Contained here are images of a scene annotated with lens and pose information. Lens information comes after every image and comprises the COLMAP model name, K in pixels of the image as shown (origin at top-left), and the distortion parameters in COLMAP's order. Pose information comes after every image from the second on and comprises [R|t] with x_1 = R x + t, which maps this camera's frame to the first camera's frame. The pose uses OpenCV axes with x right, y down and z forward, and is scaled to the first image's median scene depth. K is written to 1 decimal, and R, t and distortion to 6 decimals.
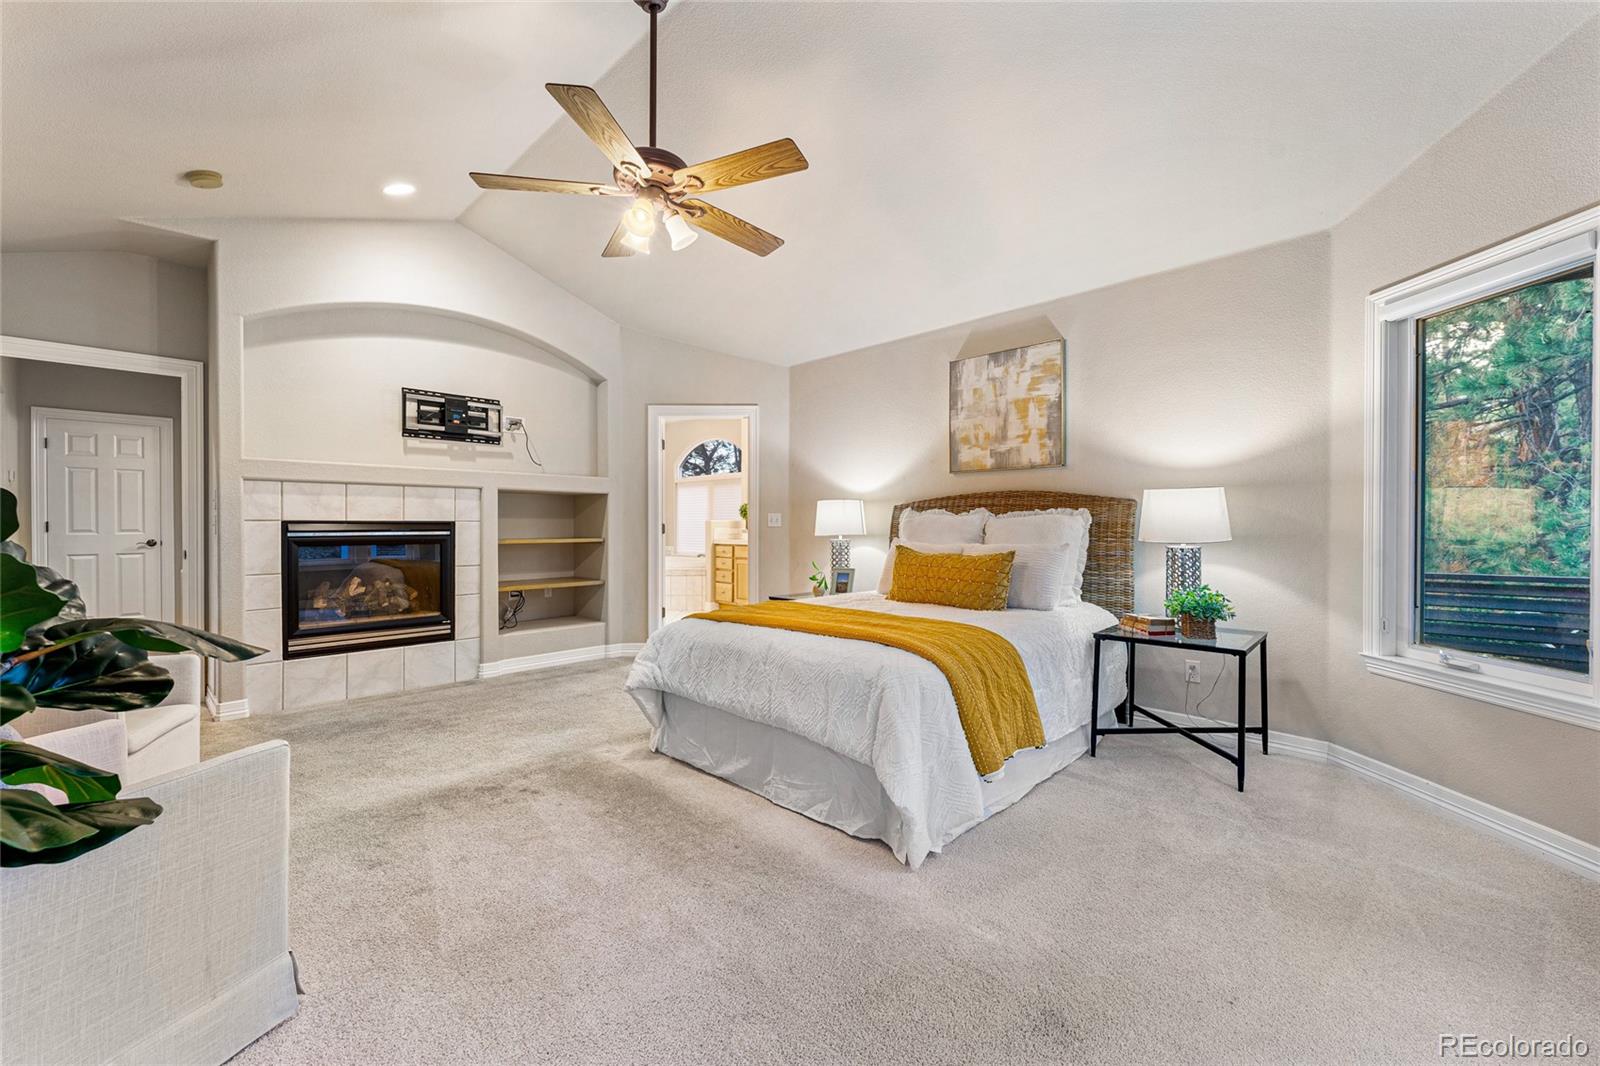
lens RADIAL K [[644.7, 0, 800.6], [0, 644.7, 532.4], [0, 0, 1]] dist [0.002393, -0.000474]
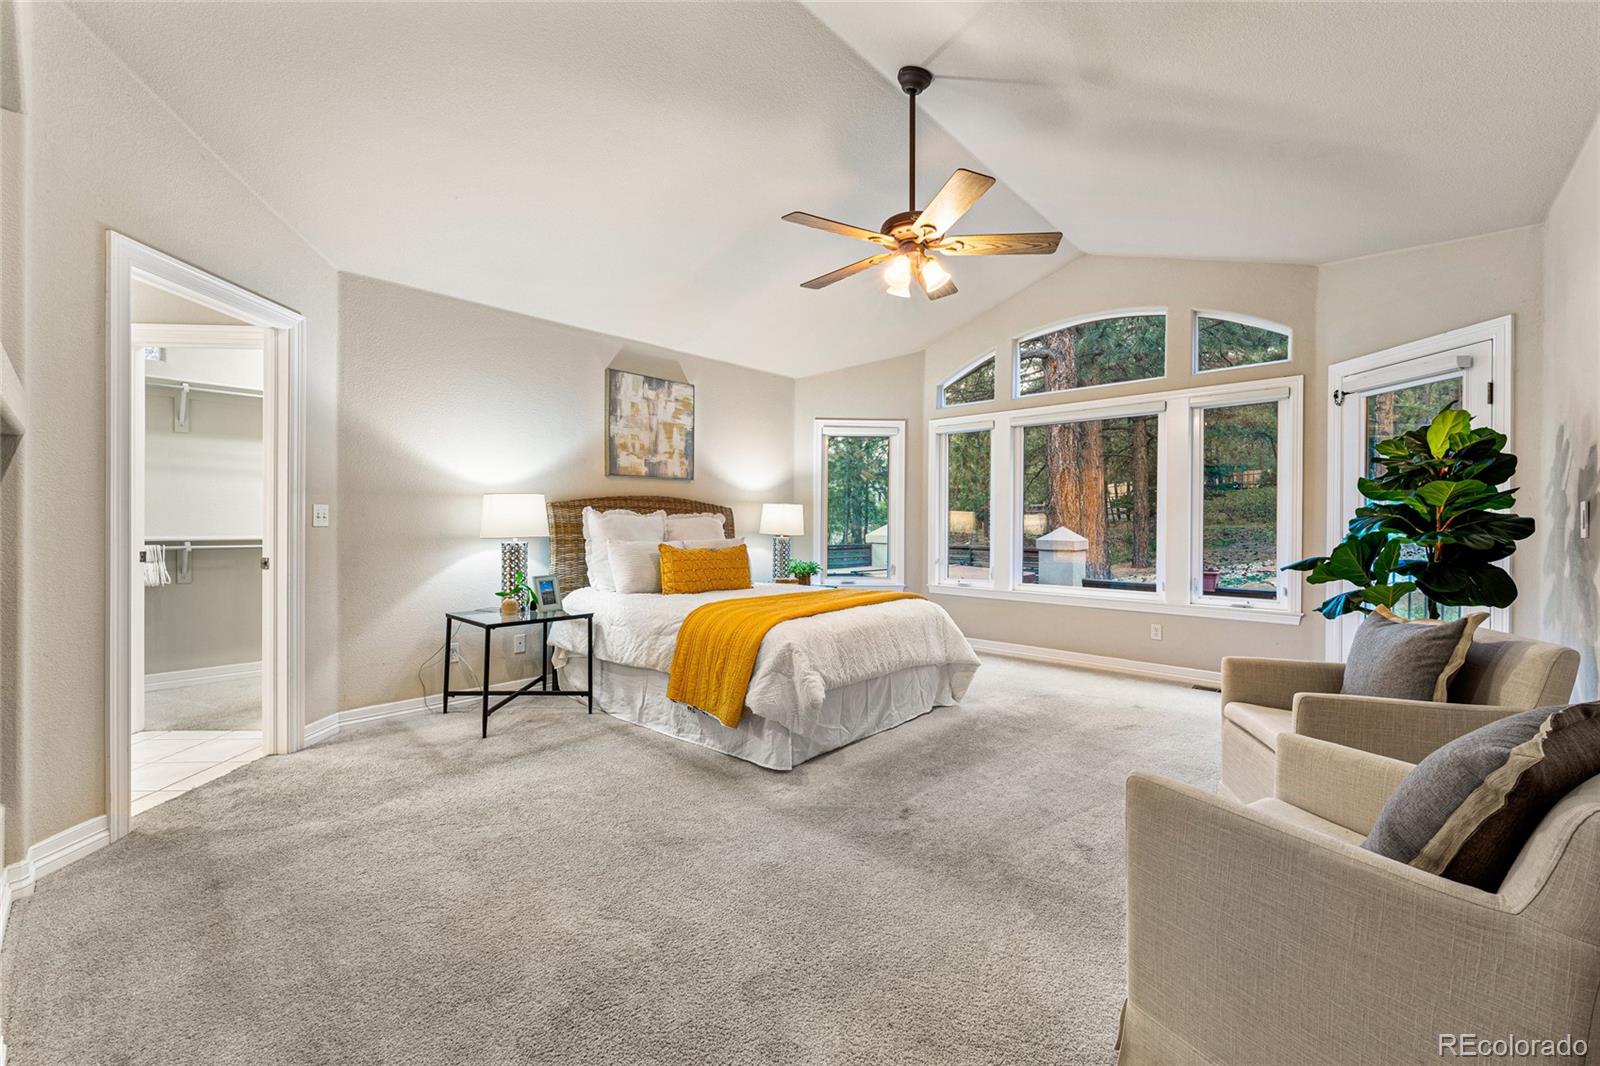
lens RADIAL K [[644.7, 0, 798.7], [0, 644.7, 528.6], [0, 0, 1]] dist [0.002393, -0.000474]
pose [[-0.024152, -0.008326, 0.999674, -0.879615], [0.006554, 0.999943, 0.008487, -0.012813], [-0.999687, 0.006757, -0.024096, 0.765742]]
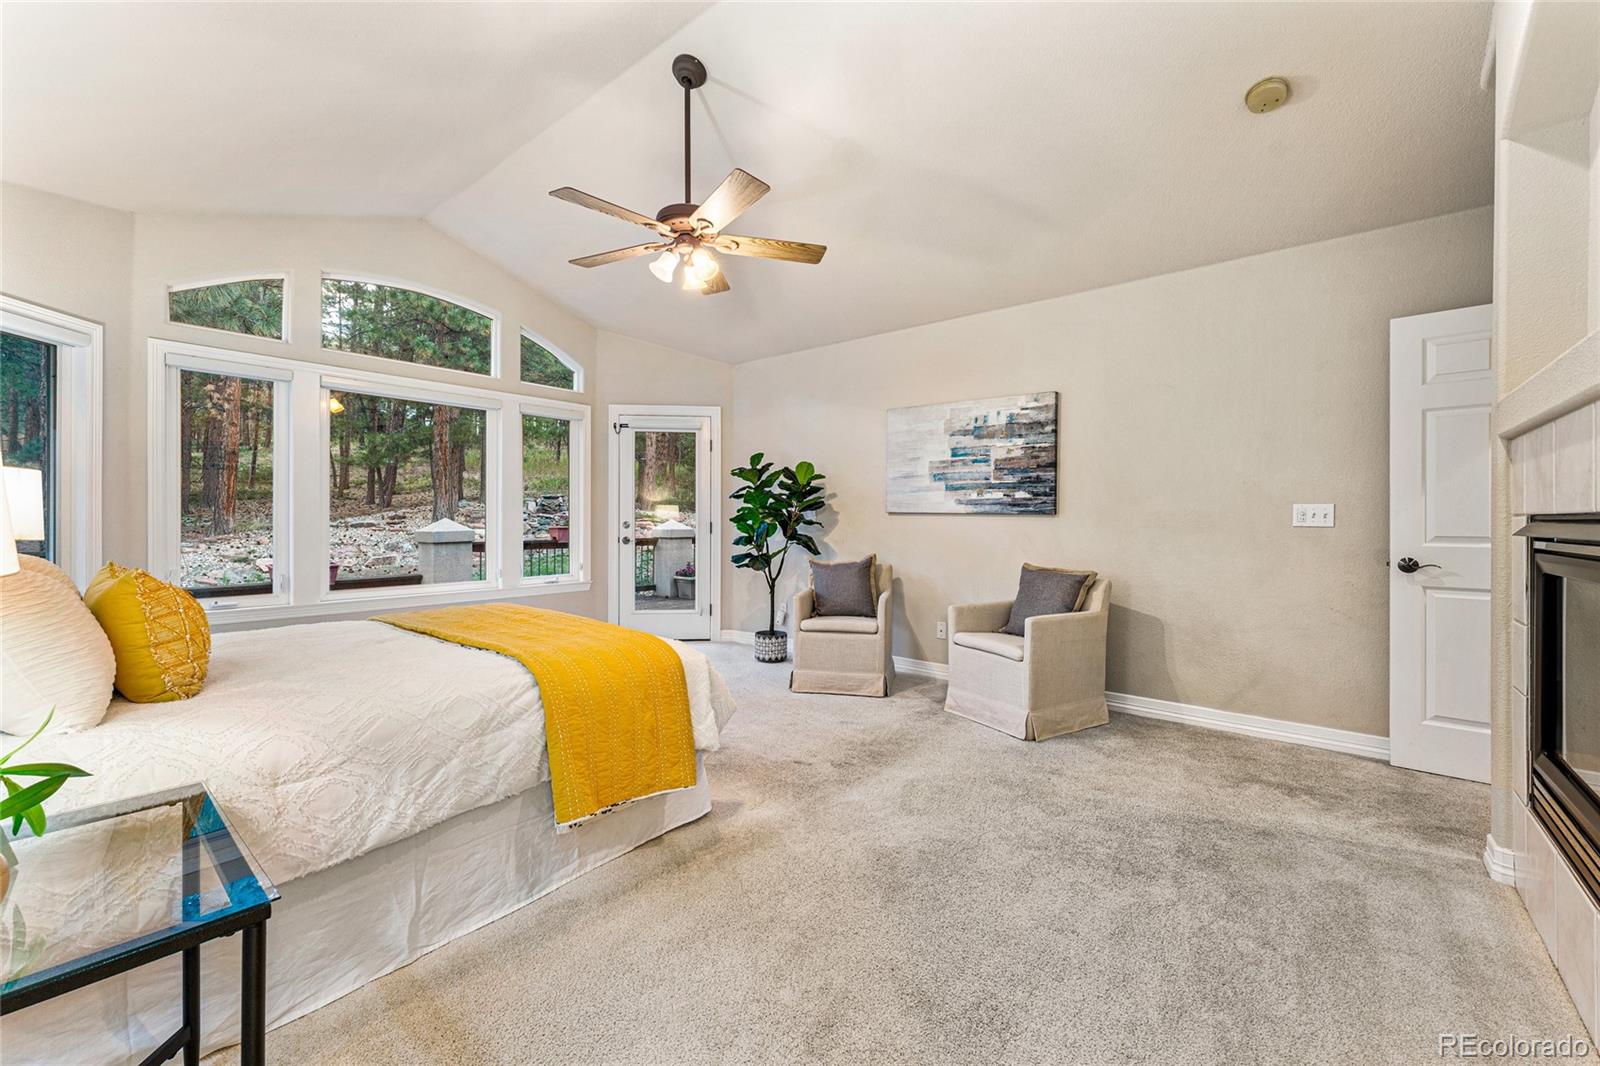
lens RADIAL K [[644.7, 0, 797.0], [0, 644.7, 519.2], [0, 0, 1]] dist [0.002393, -0.000474]
pose [[-0.997393, -0.005451, -0.071954, -0.186119], [-0.006295, 0.999914, 0.011514, -0.016717], [0.071885, 0.011937, -0.997341, 1.389636]]
